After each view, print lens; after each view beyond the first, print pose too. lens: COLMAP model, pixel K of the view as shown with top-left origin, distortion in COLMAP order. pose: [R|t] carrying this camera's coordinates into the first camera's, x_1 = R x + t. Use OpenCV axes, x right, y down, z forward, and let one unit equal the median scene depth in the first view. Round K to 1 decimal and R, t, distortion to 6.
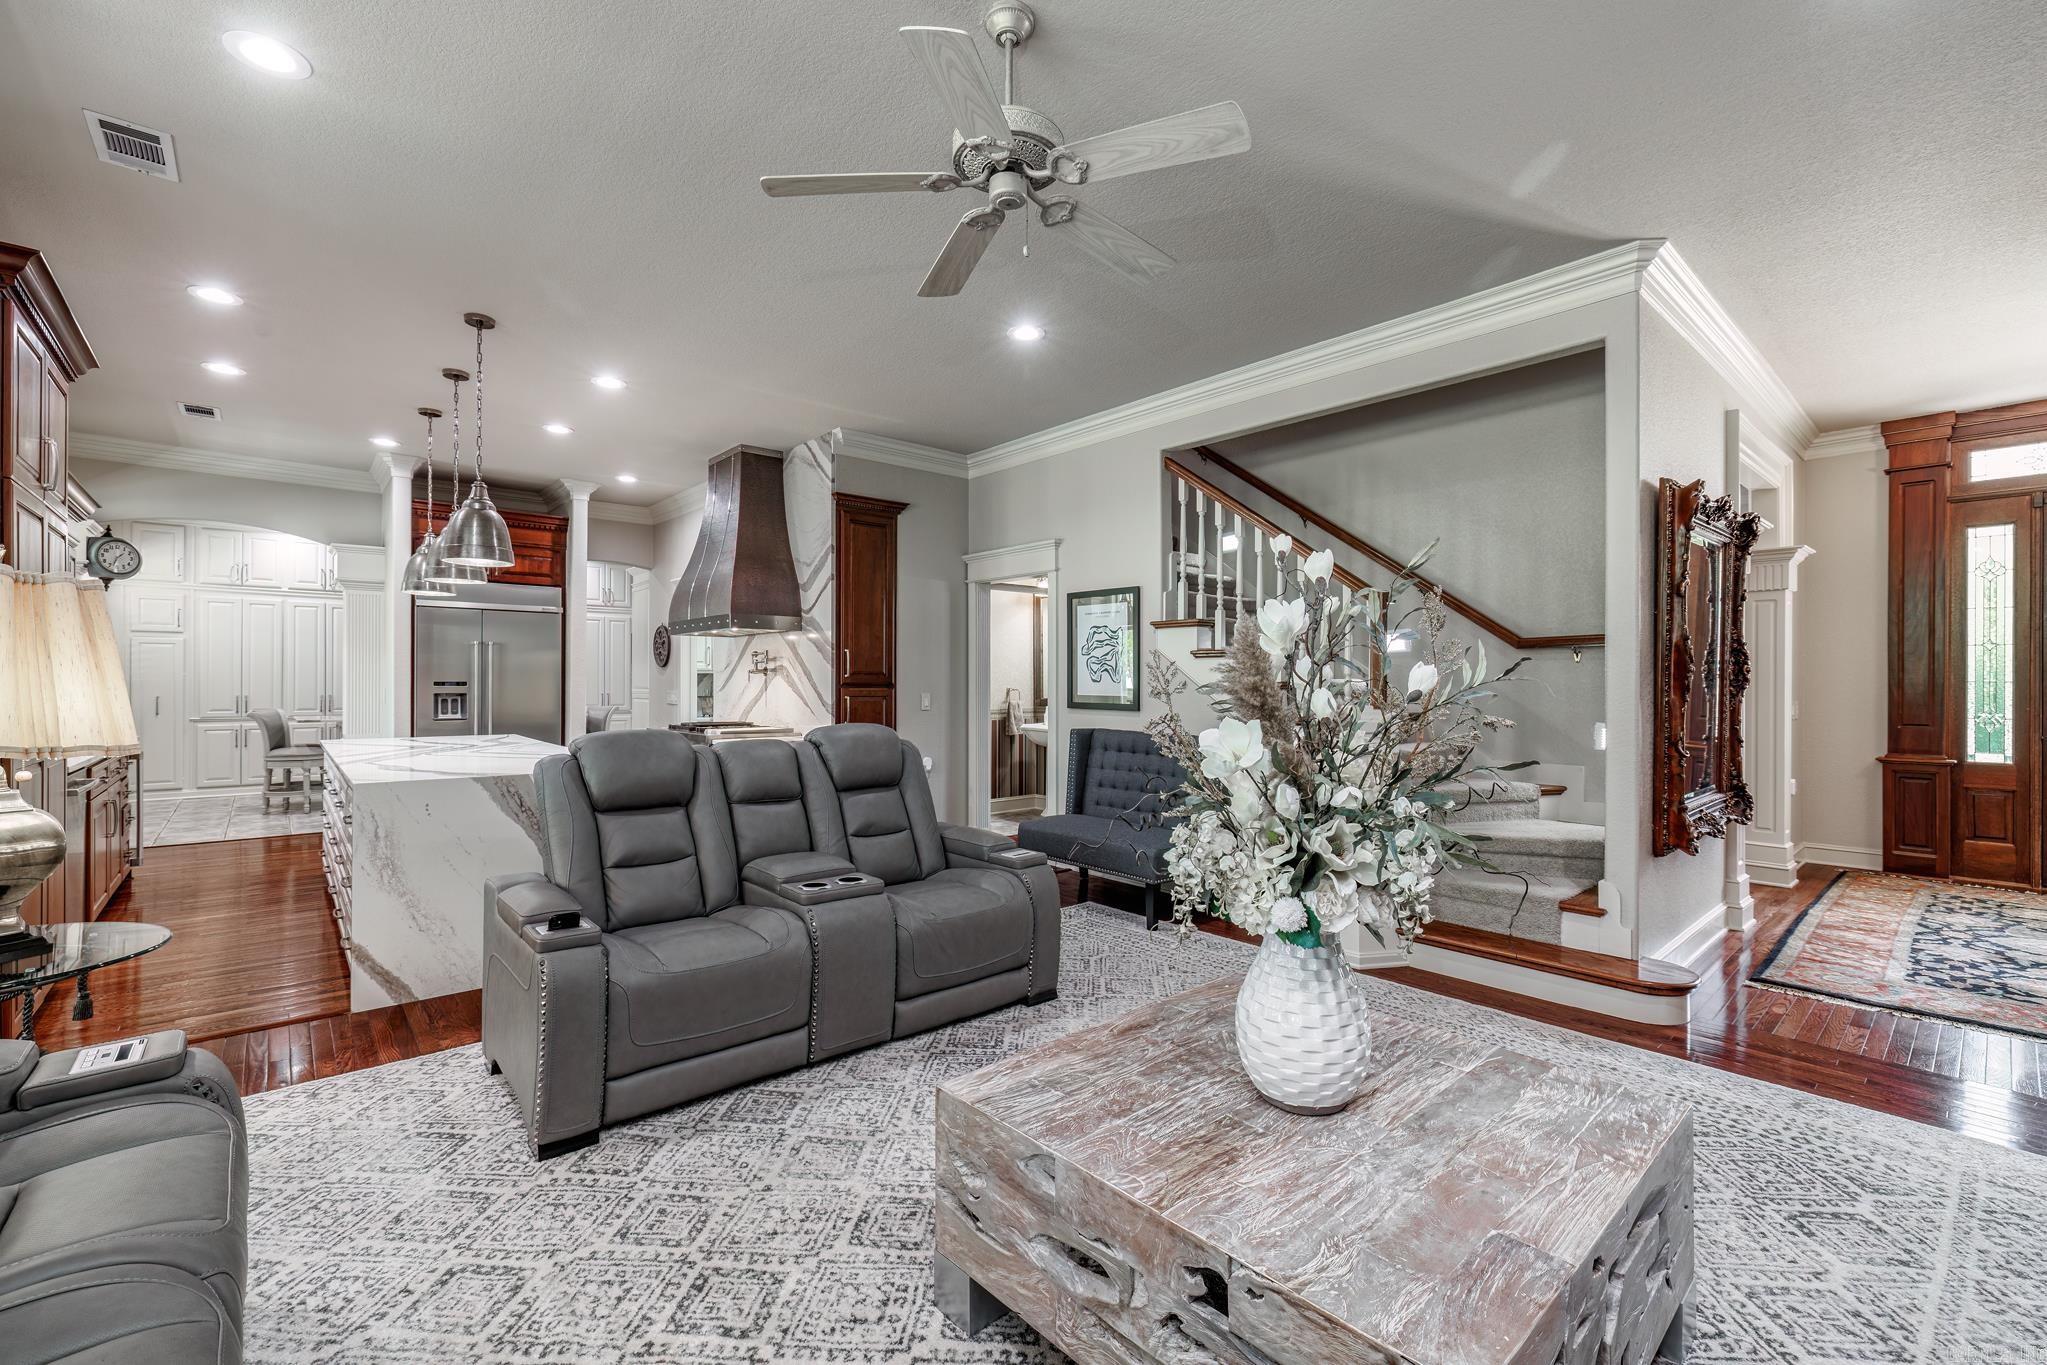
lens RADIAL K [[865.4, 0, 1015.6], [0, 865.4, 684.6], [0, 0, 1]] dist [-0.000886, -0.000086]
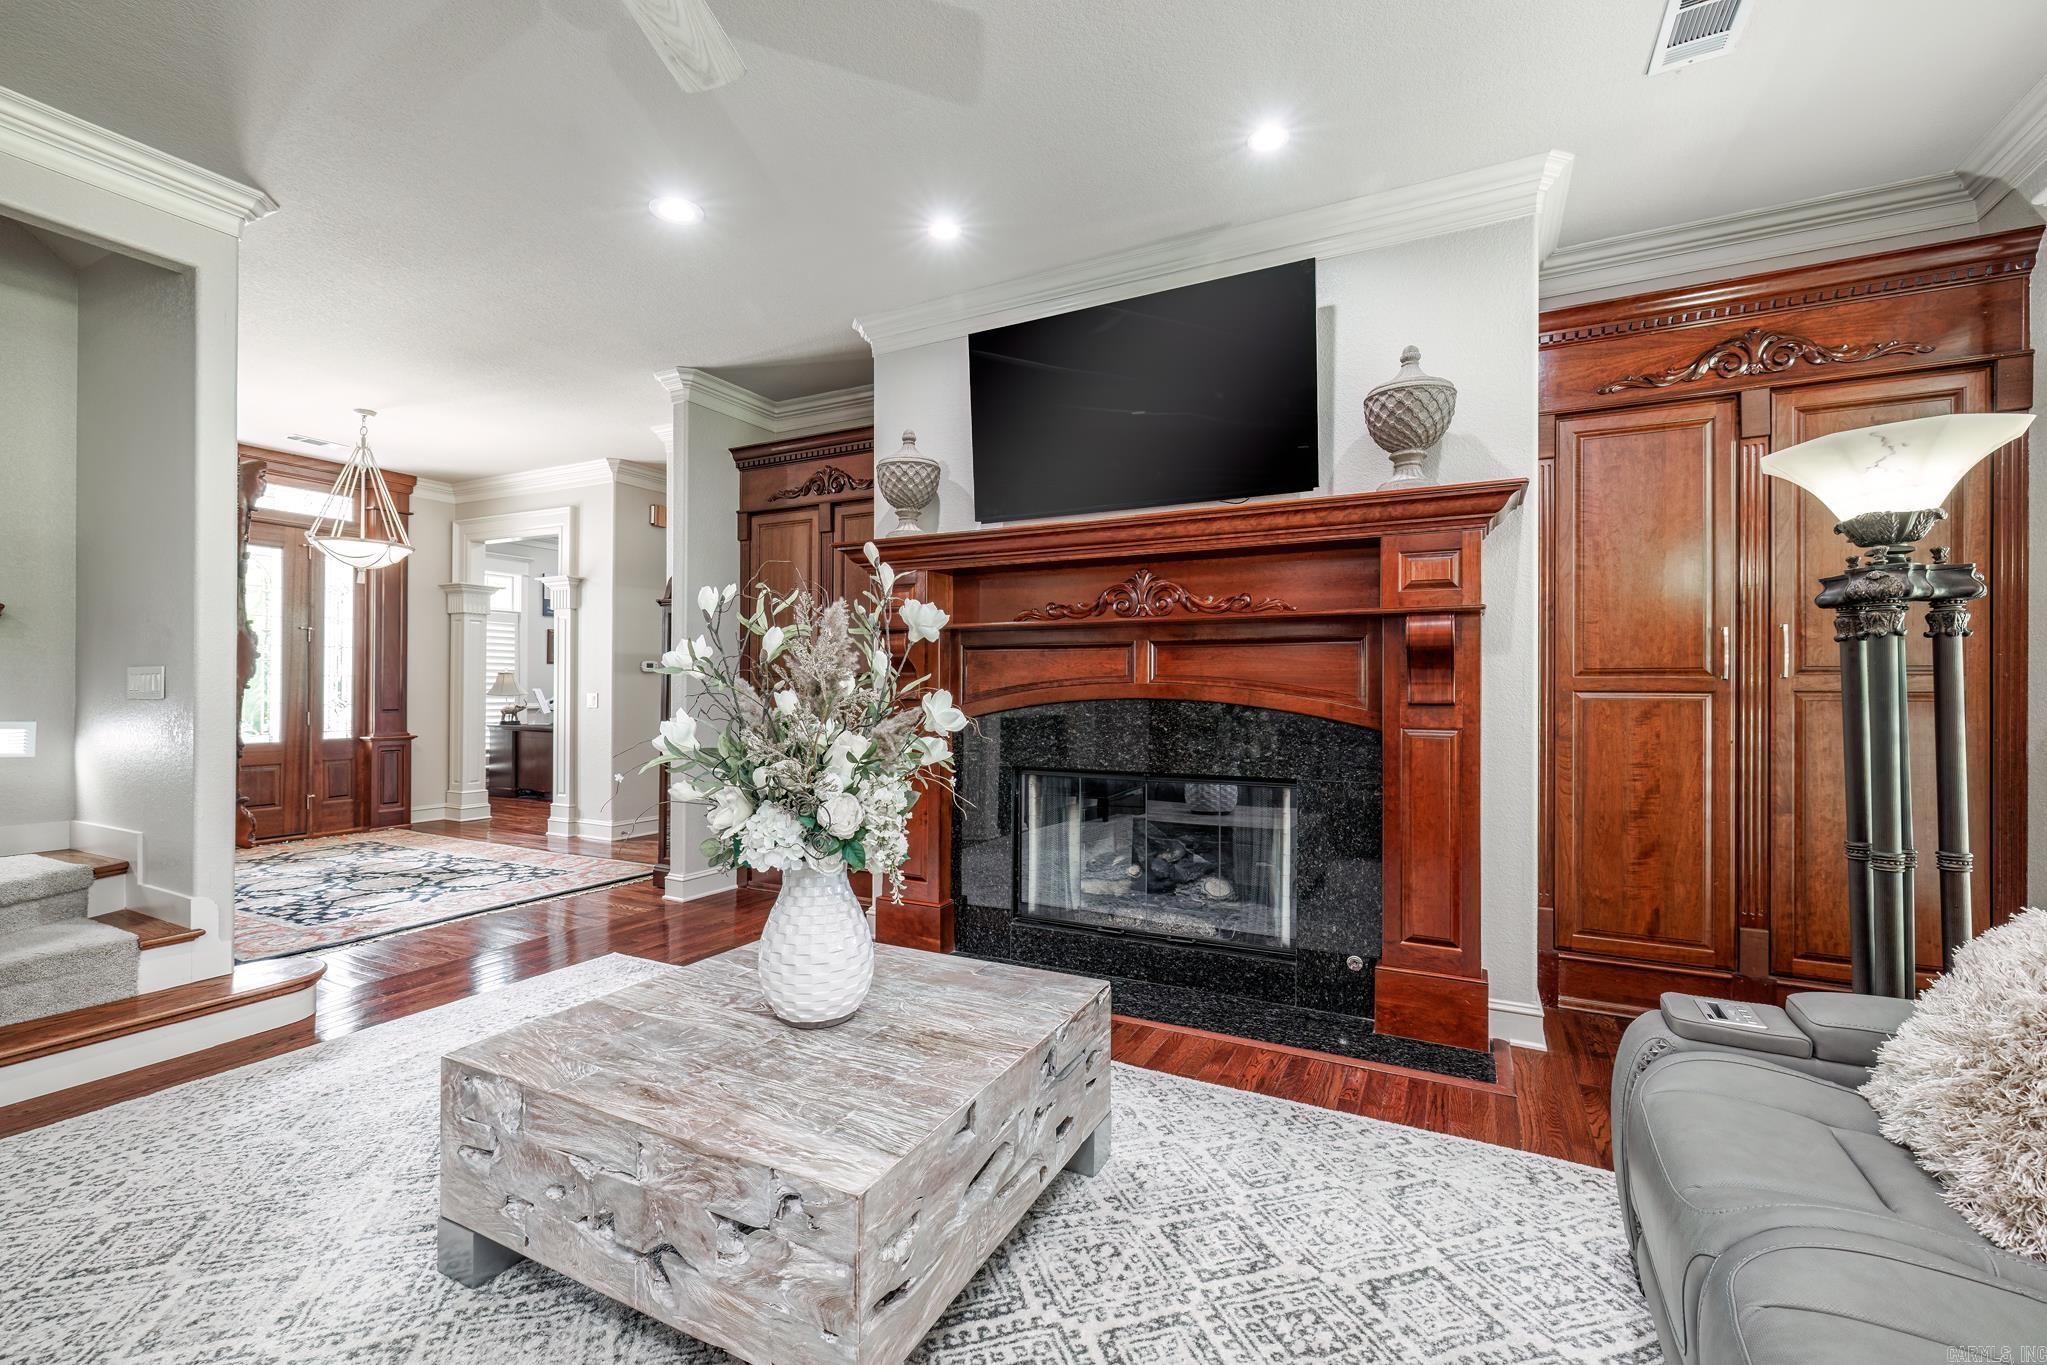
lens RADIAL K [[865.4, 0, 1021.9], [0, 865.4, 688.0], [0, 0, 1]] dist [-0.000886, -0.000086]
pose [[-0.369064, -0.003249, 0.929398, -0.235855], [-0.007758, 0.999970, 0.000415, 0.010595], [-0.929372, -0.007057, -0.369078, 0.330953]]
